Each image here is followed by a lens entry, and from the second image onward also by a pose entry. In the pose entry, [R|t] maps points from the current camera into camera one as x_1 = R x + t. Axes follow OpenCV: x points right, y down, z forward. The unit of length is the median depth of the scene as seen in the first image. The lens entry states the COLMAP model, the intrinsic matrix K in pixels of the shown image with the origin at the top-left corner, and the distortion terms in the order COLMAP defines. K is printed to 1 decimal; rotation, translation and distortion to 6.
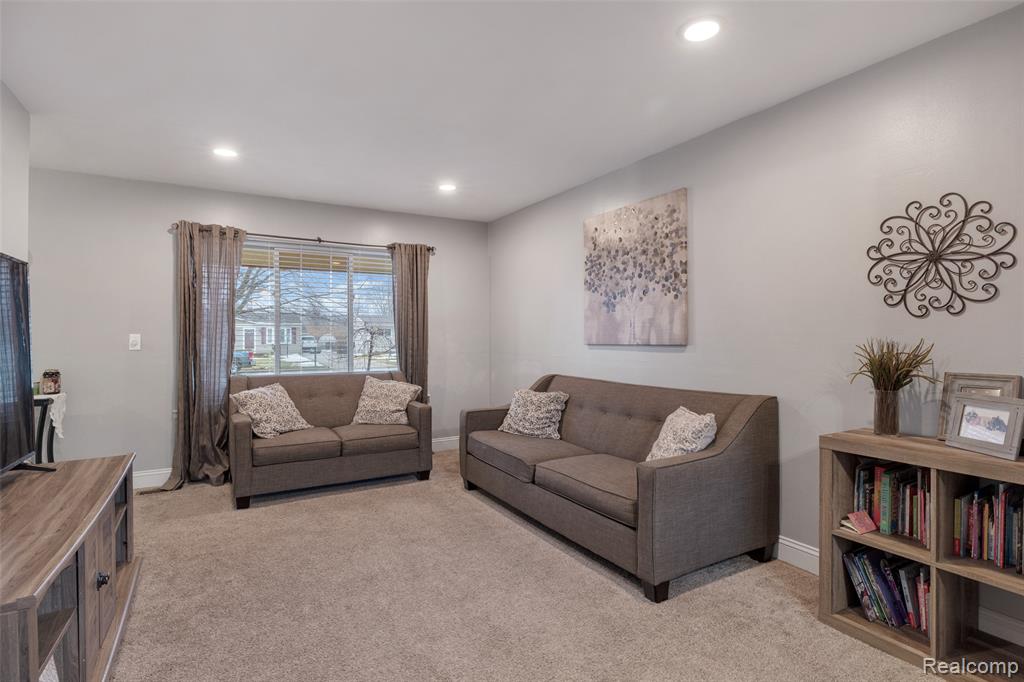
lens RADIAL K [[503.0, 0, 518.5], [0, 503.0, 337.3], [0, 0, 1]] dist [-0.012253, 0.000498]
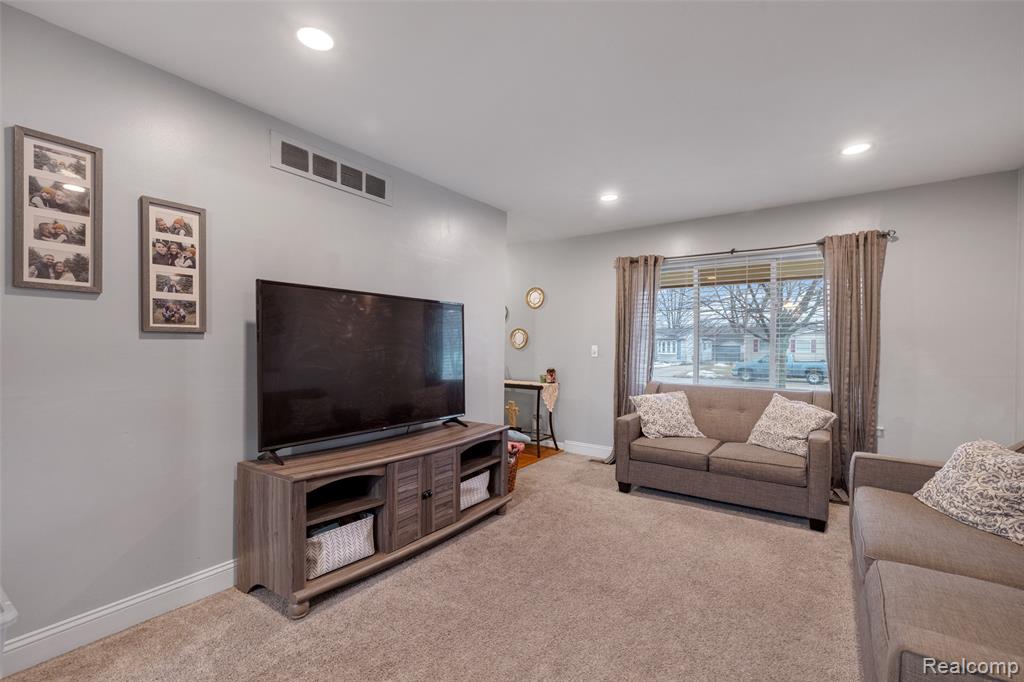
lens RADIAL K [[448.1, 0, 513.5], [0, 448.1, 350.2], [0, 0, 1]] dist [0.002713, 0.000196]
pose [[0.408191, 0.015548, -0.912764, 0.273769], [-0.010528, 0.999869, 0.012324, -0.006037], [0.912836, 0.004579, 0.408301, 0.282484]]
